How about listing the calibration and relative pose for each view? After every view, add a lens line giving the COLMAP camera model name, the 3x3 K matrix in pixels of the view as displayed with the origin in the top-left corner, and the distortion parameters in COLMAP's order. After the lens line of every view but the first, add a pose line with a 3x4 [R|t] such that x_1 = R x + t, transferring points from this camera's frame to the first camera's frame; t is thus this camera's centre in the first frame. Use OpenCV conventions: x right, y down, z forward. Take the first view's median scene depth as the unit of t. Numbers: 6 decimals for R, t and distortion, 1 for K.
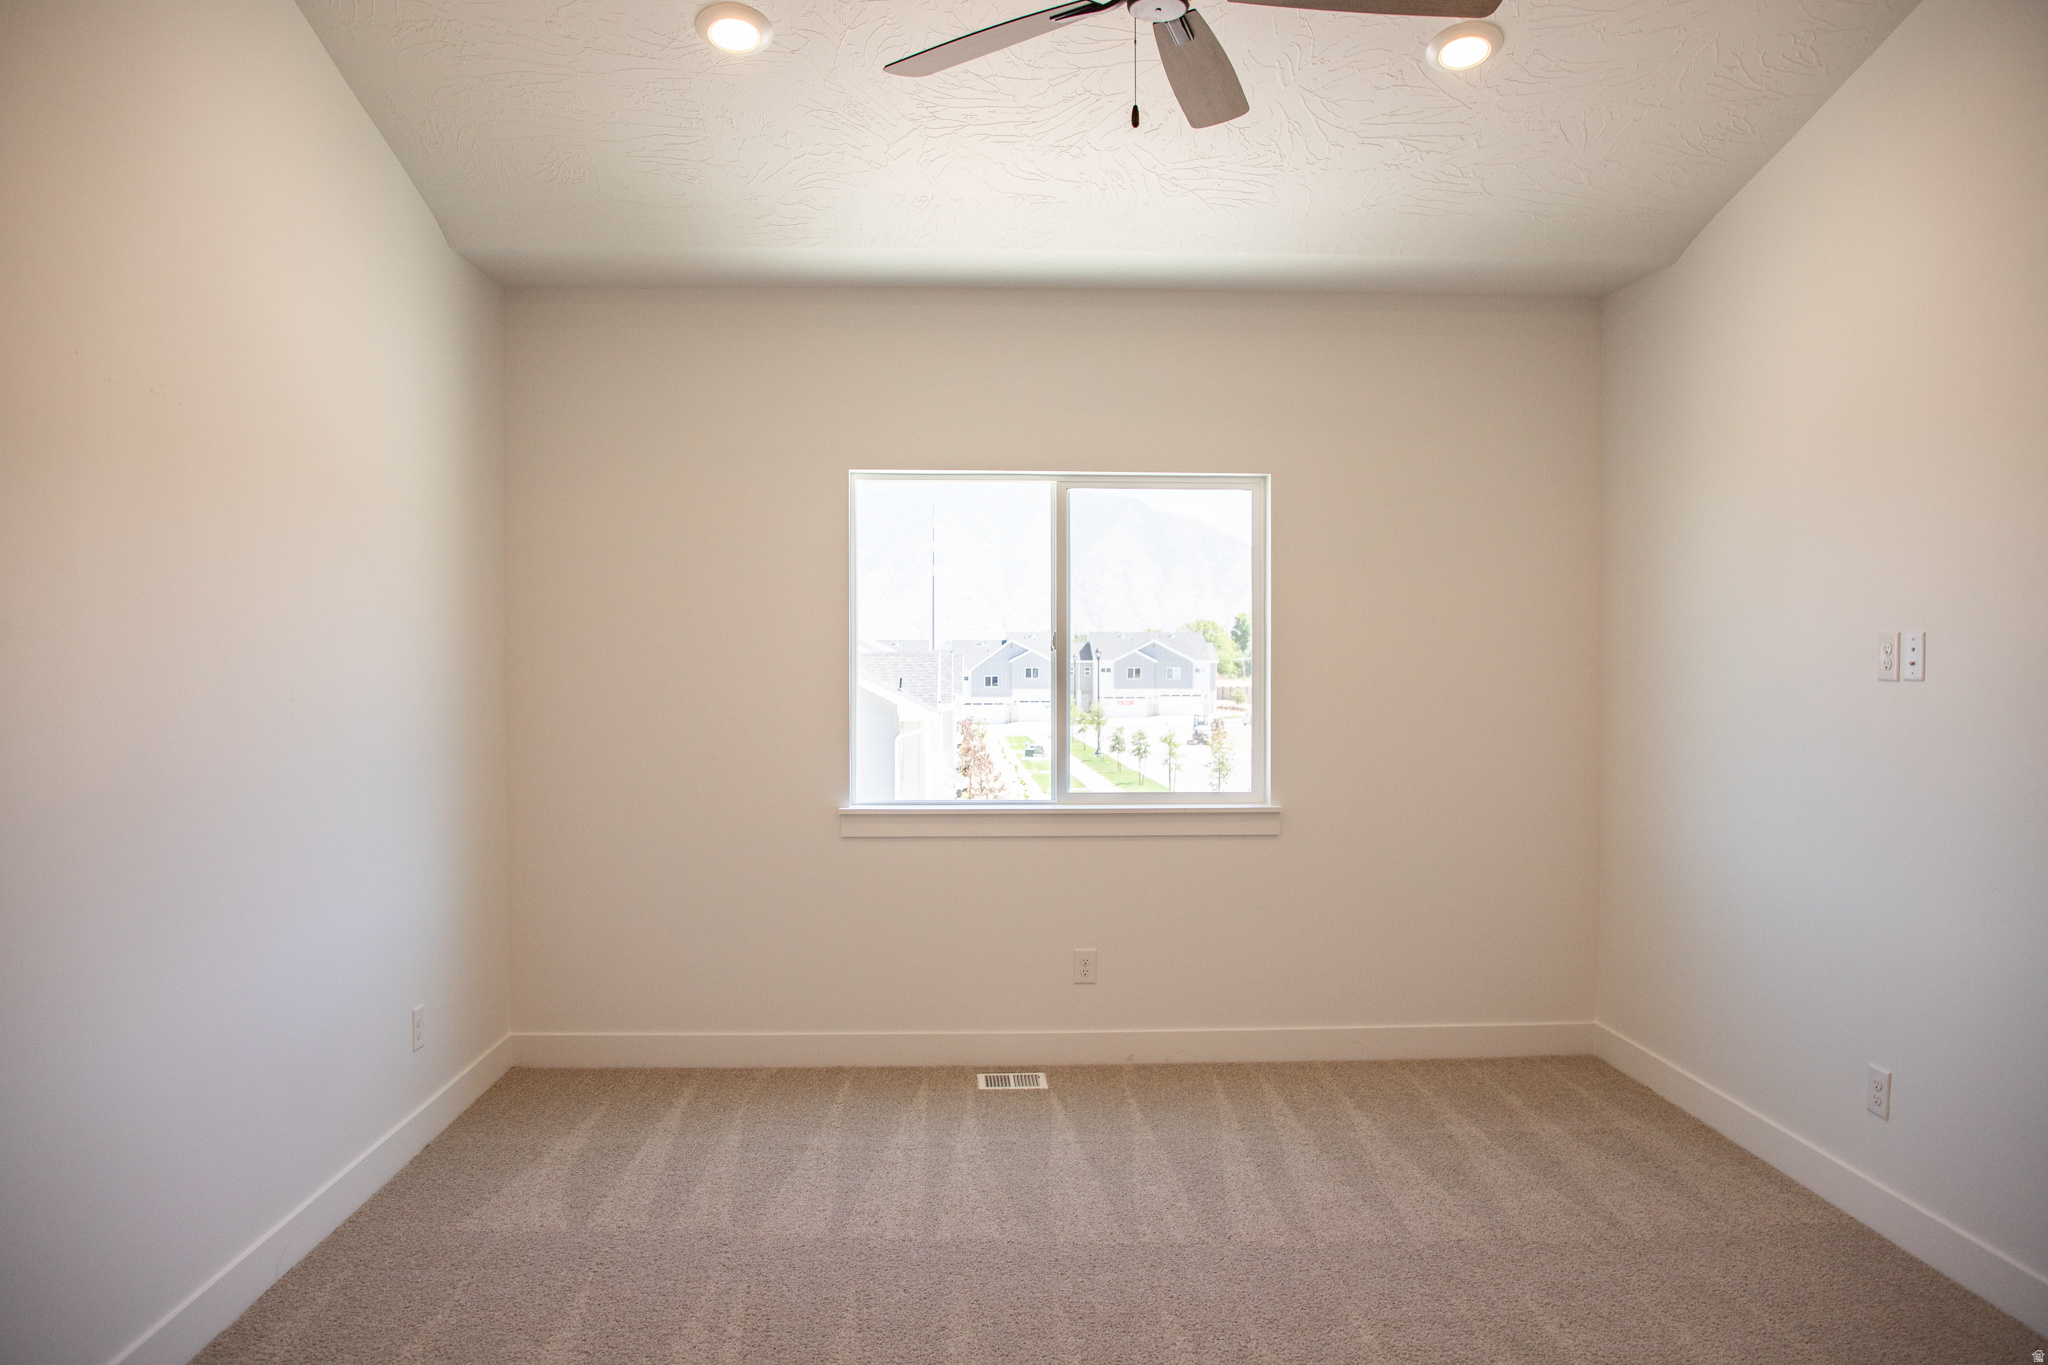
lens RADIAL K [[1141.8, 0, 1024.0], [0, 1141.8, 682.5], [0, 0, 1]] dist [-0.002399, 0.000507]
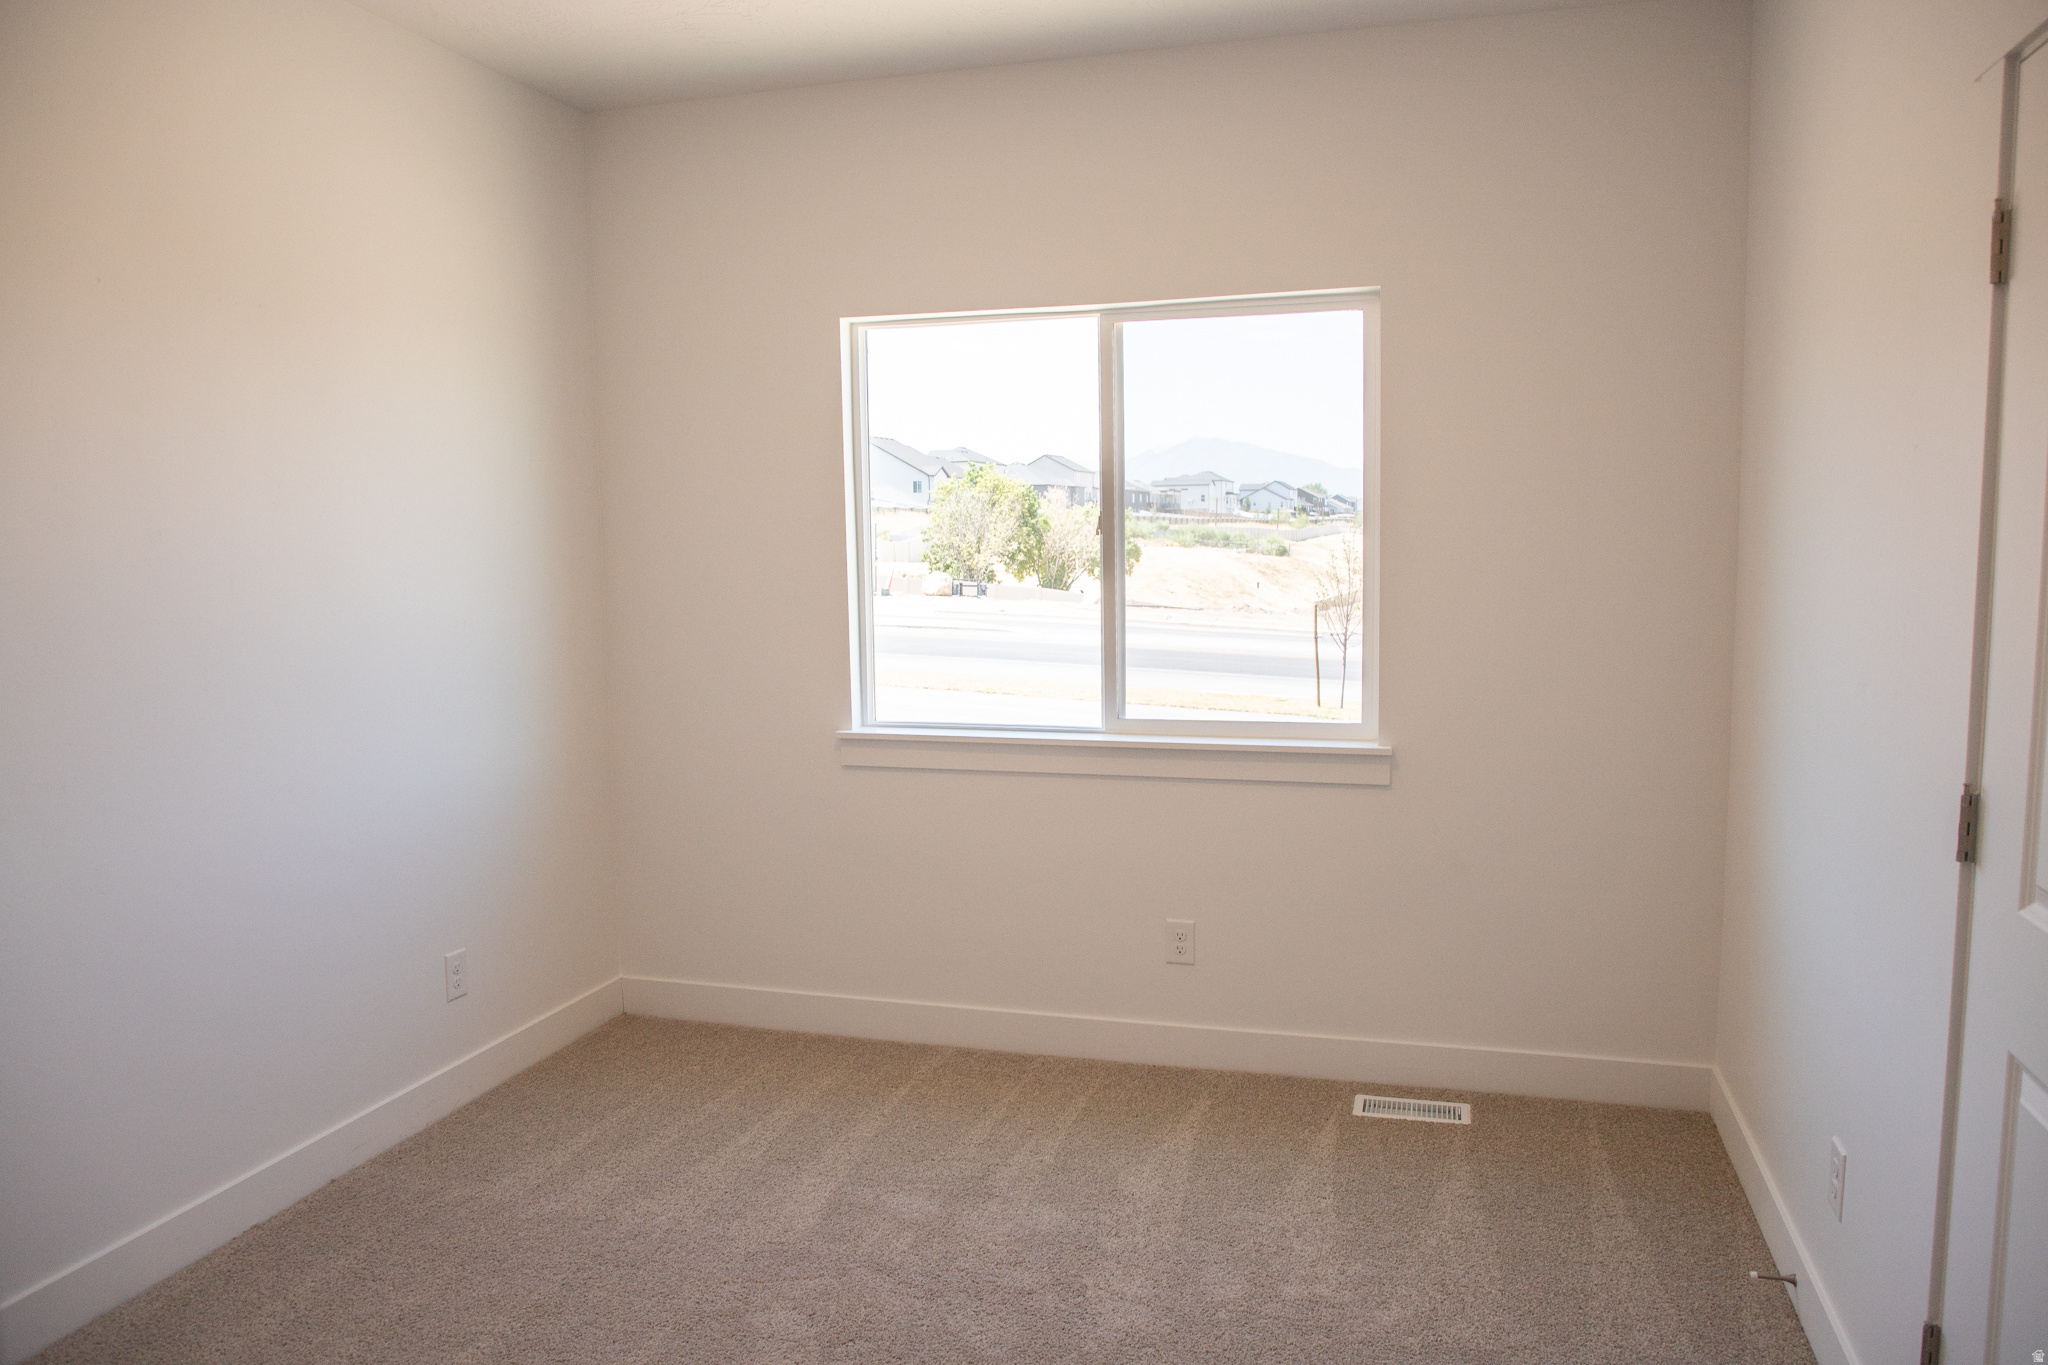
lens RADIAL K [[1490.0, 0, 1024.0], [0, 1490.0, 682.5], [0, 0, 1]] dist [0.025362, -0.001221]
pose [[0.955669, 0.022973, -0.293546, 0.272084], [-0.002364, 0.997518, 0.070372, -0.000328], [0.294434, -0.066558, 0.953351, 0.009818]]
